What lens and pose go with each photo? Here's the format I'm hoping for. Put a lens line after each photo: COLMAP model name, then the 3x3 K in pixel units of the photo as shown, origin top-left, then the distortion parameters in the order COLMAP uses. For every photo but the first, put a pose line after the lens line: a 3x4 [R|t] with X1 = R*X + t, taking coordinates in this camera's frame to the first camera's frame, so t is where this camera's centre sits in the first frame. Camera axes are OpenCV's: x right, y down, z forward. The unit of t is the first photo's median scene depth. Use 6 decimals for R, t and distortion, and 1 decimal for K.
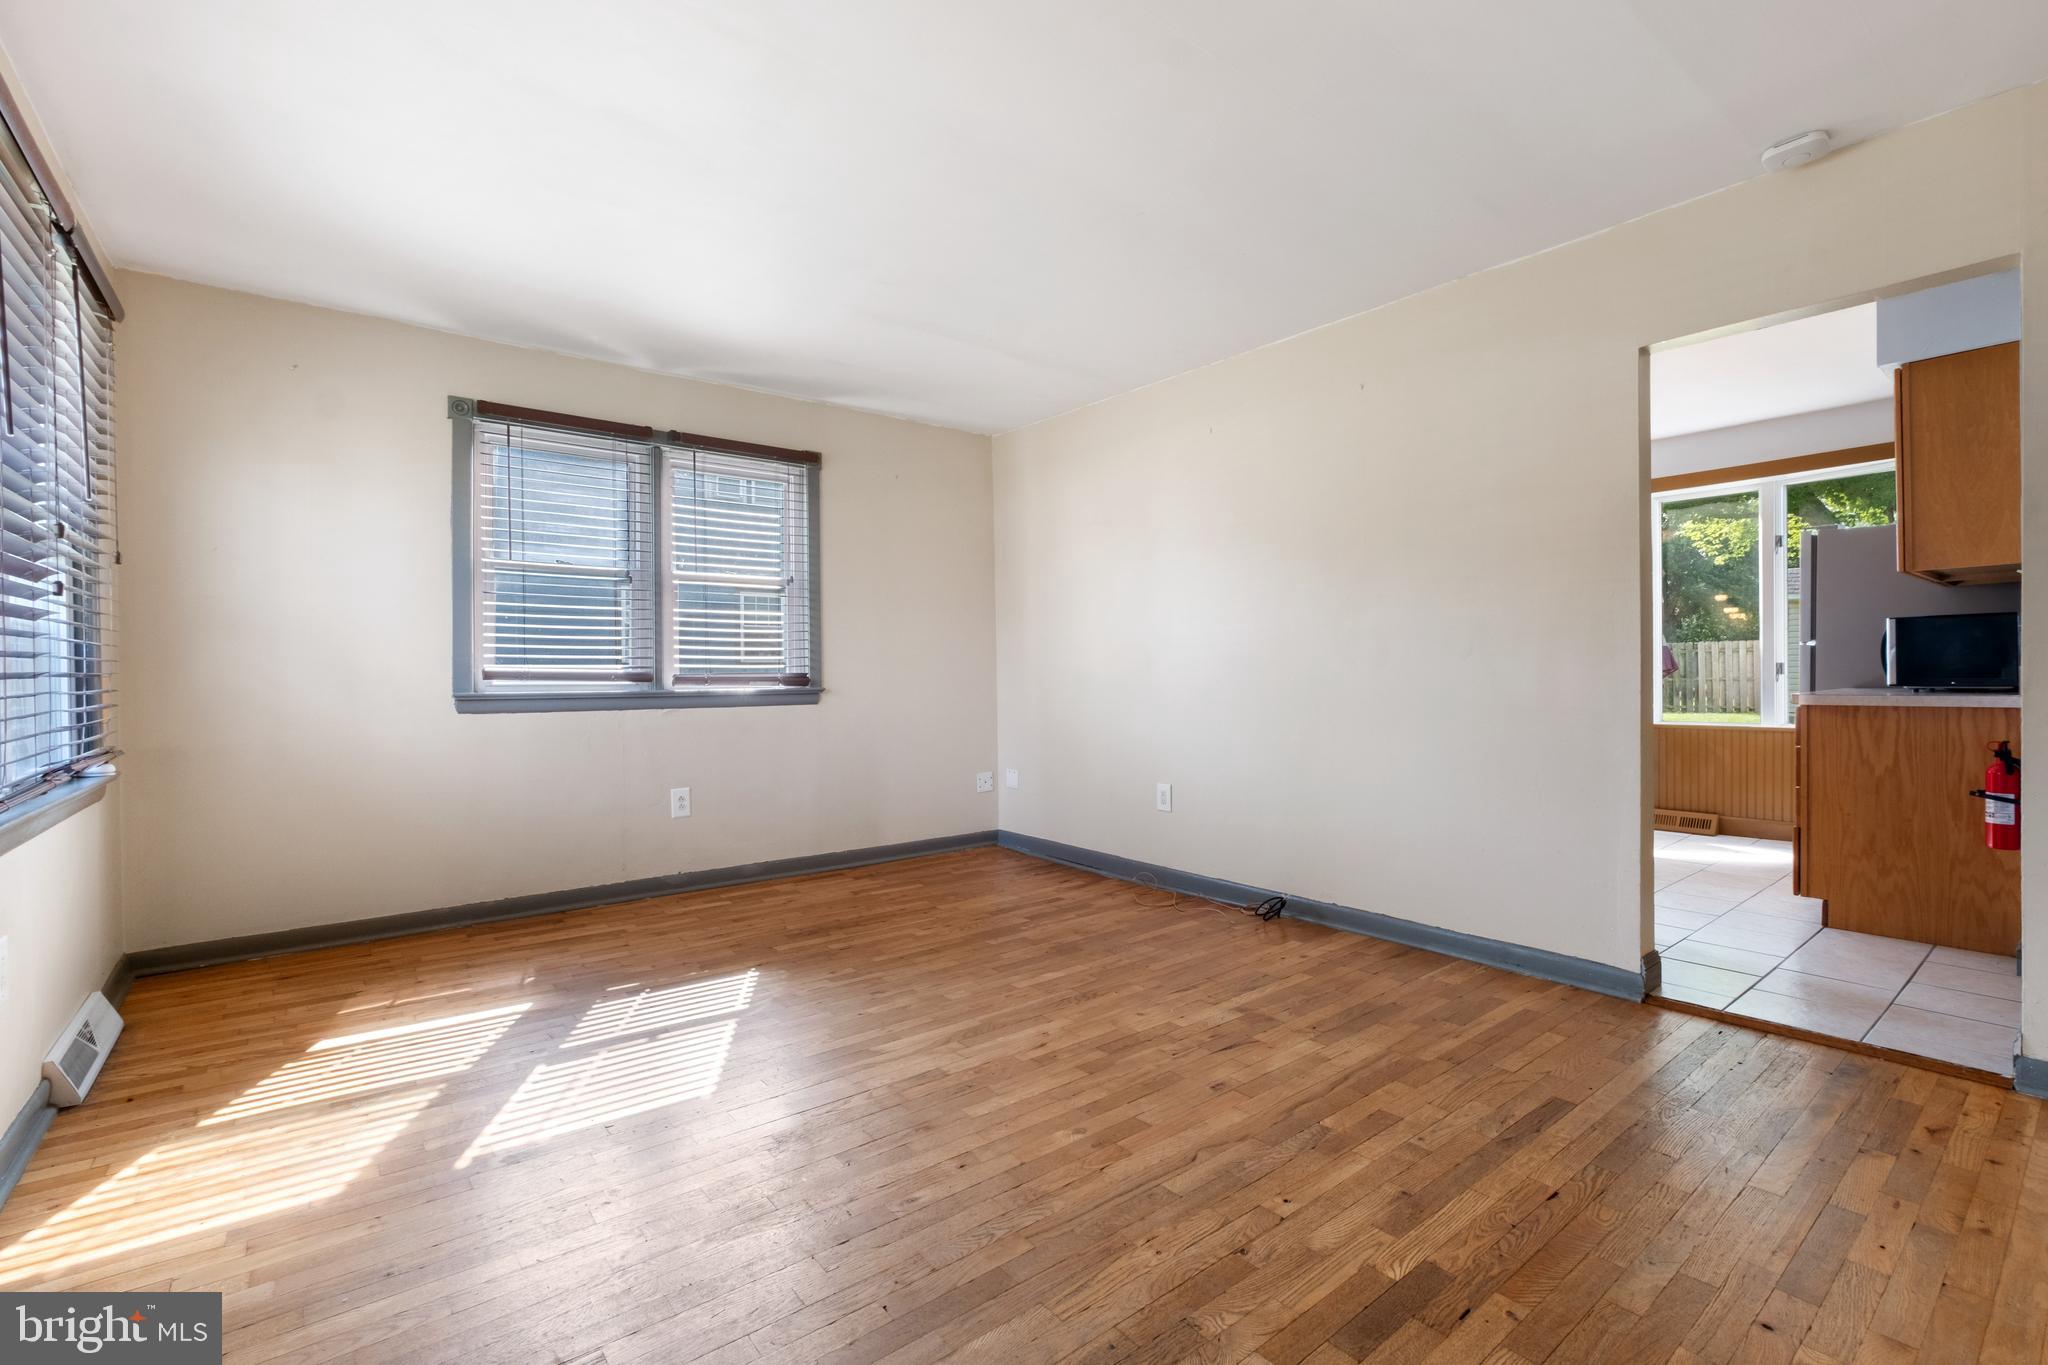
lens RADIAL K [[891.3, 0, 1028.5], [0, 891.3, 671.2], [0, 0, 1]] dist [-0.000846, -0.000431]
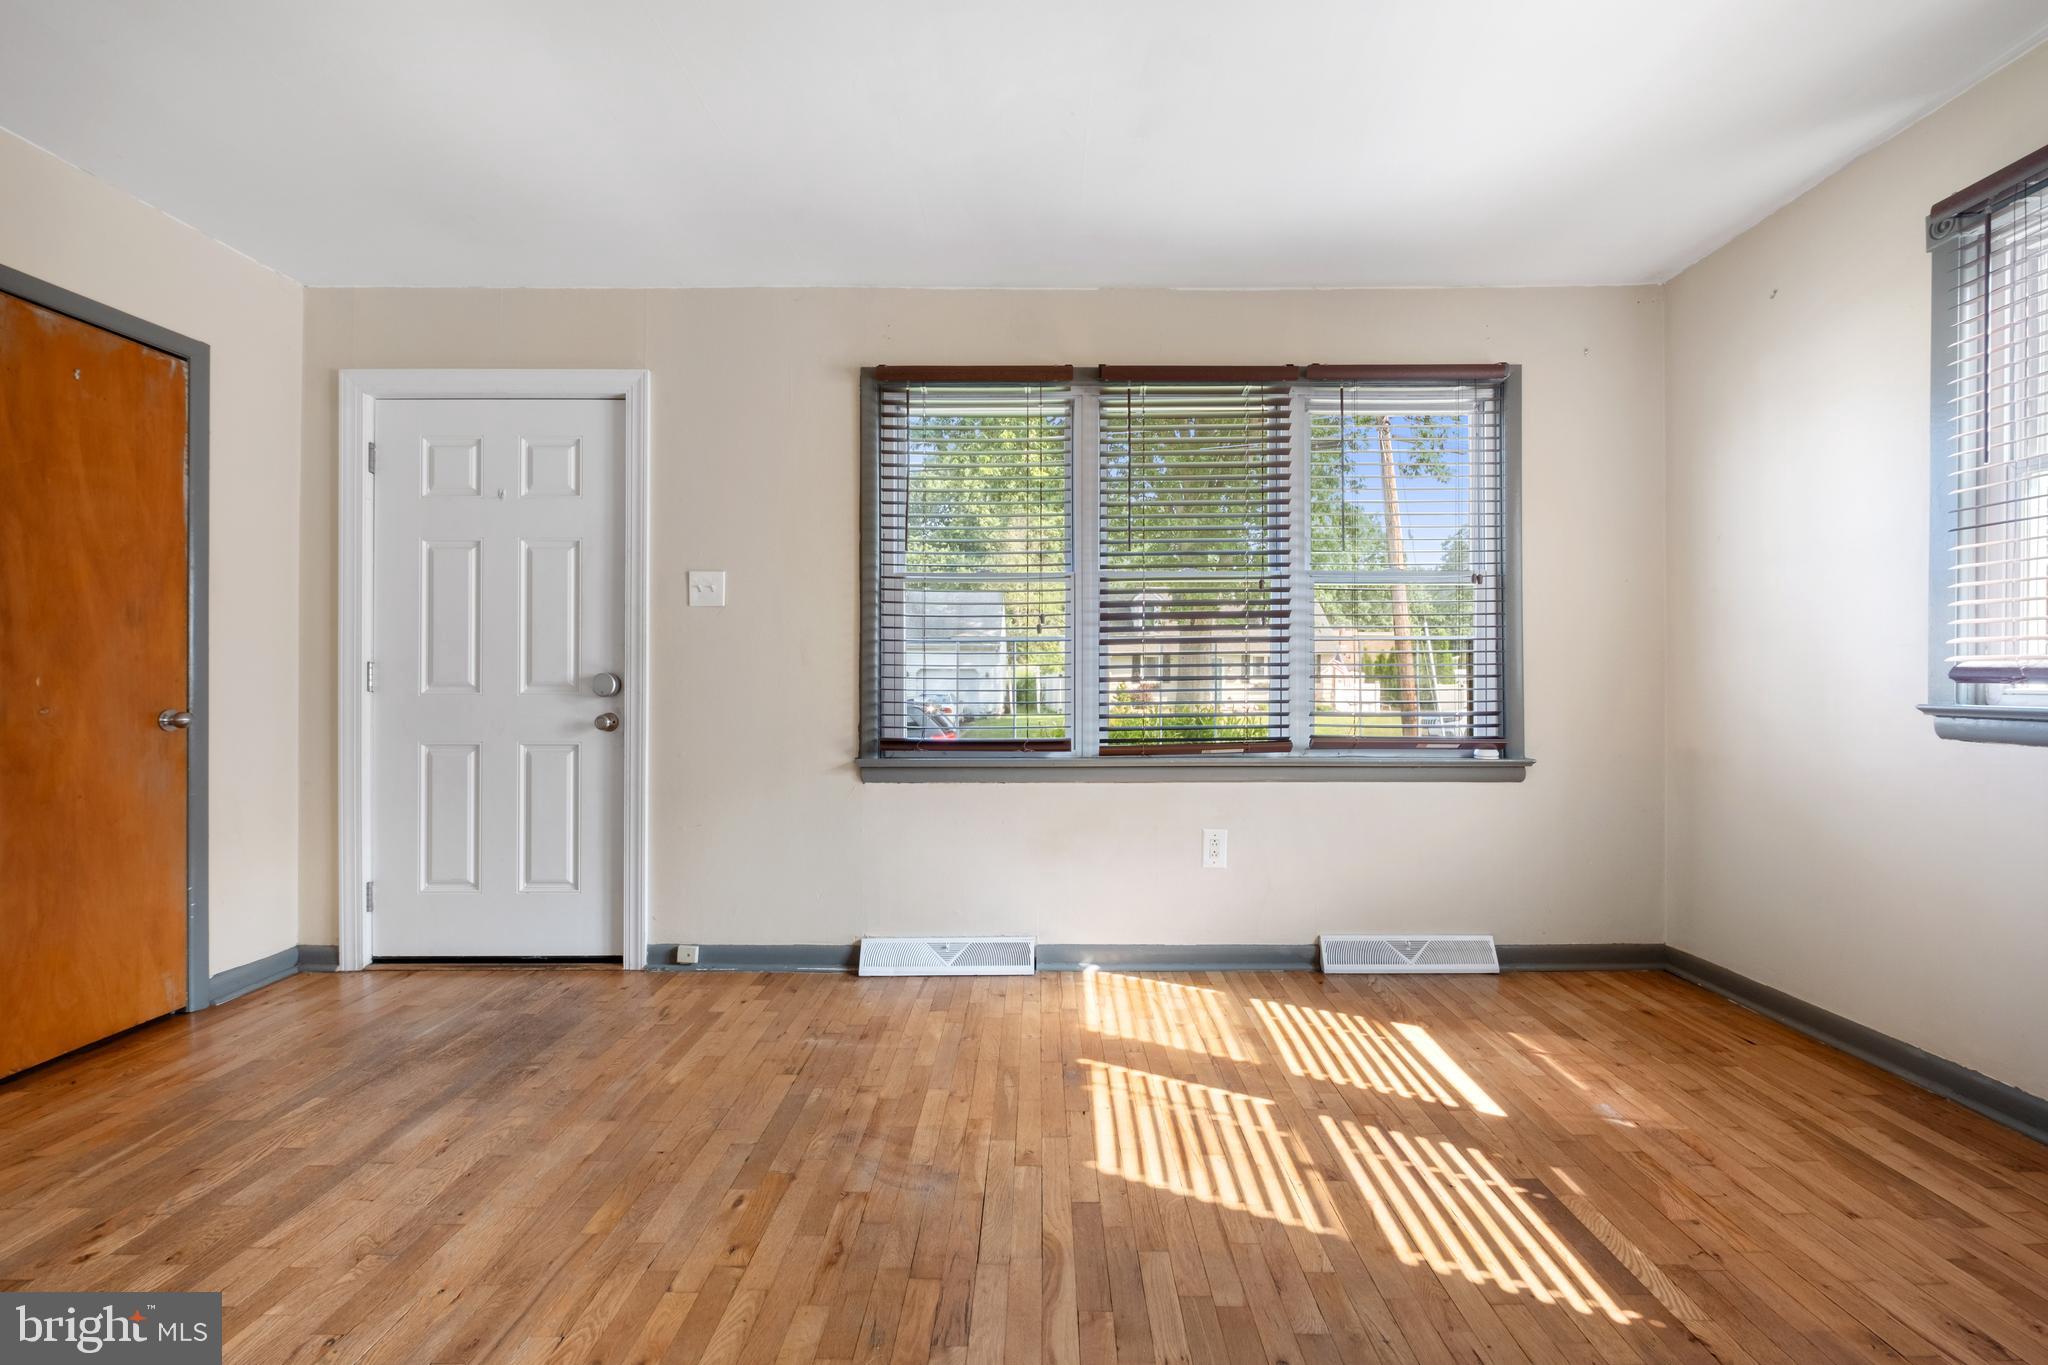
lens RADIAL K [[891.3, 0, 1028.5], [0, 891.3, 671.2], [0, 0, 1]] dist [-0.000846, -0.000431]
pose [[-0.618328, -0.001638, -0.785918, 0.316767], [0.006294, 0.999955, -0.007035, 0.004170], [0.785895, -0.009296, -0.618290, 1.325999]]
